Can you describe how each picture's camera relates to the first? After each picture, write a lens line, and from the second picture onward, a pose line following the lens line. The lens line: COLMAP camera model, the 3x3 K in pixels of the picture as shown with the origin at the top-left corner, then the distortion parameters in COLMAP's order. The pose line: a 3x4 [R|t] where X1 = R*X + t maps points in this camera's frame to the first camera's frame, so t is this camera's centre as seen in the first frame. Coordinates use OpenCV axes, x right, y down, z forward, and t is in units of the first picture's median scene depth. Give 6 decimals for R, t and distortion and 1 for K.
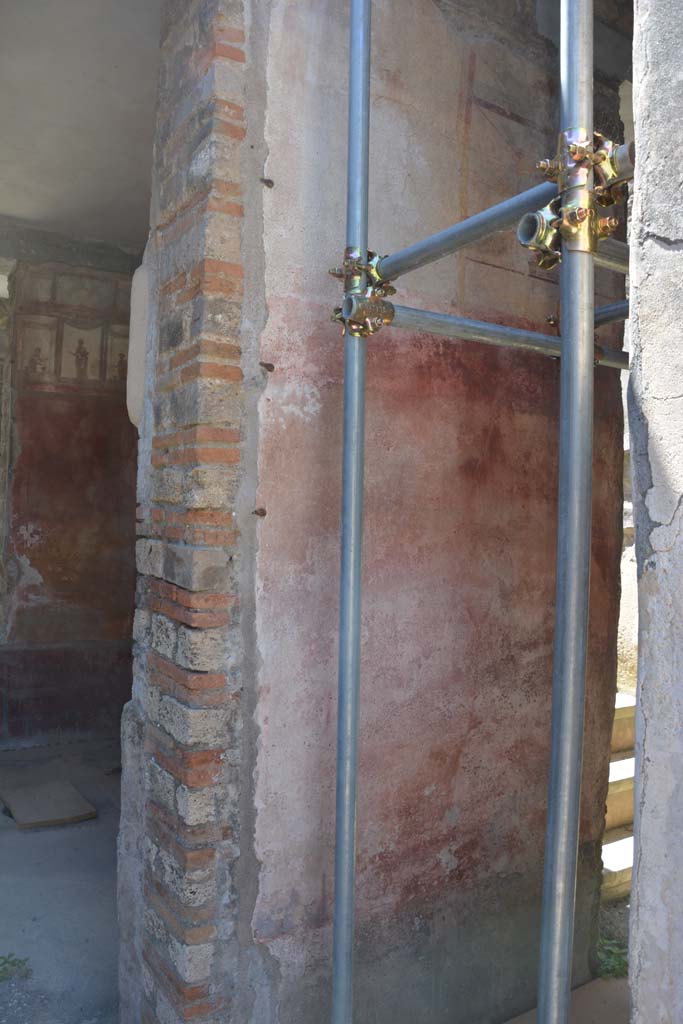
lens RADIAL K [[762.6, 0, 341.5], [0, 762.6, 512.0], [0, 0, 1]] dist [-0.144313, 0.097653]
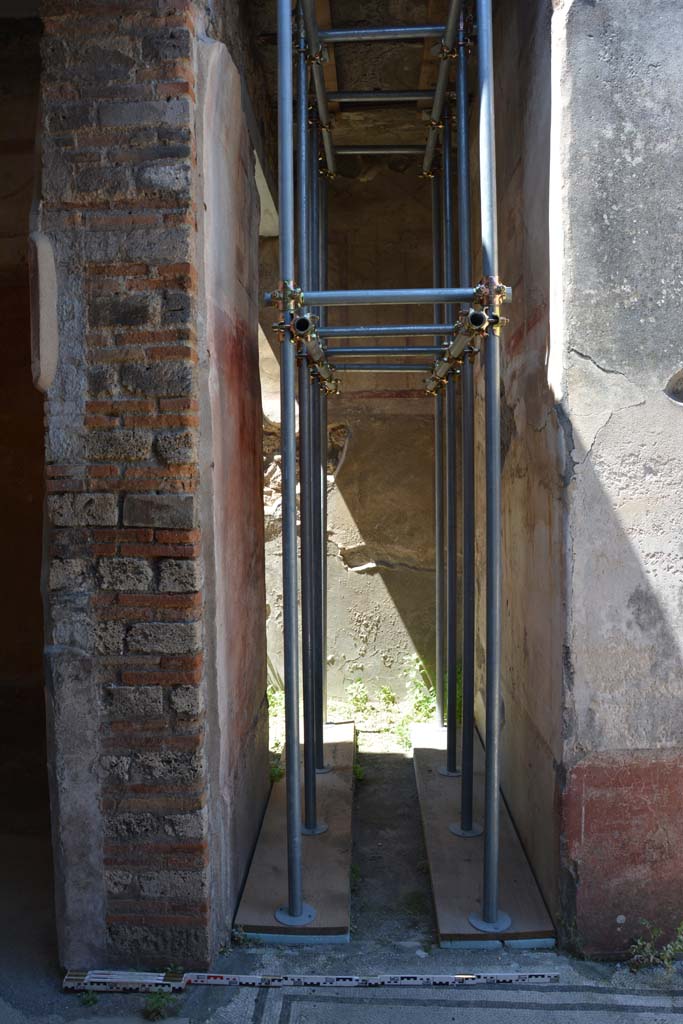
lens RADIAL K [[762.6, 0, 341.5], [0, 762.6, 512.0], [0, 0, 1]] dist [-0.144313, 0.097653]
pose [[0.589235, -0.065677, 0.805288, -0.977924], [0.021093, 0.997601, 0.065927, -0.001730], [-0.807686, -0.021860, 0.589207, 0.048321]]
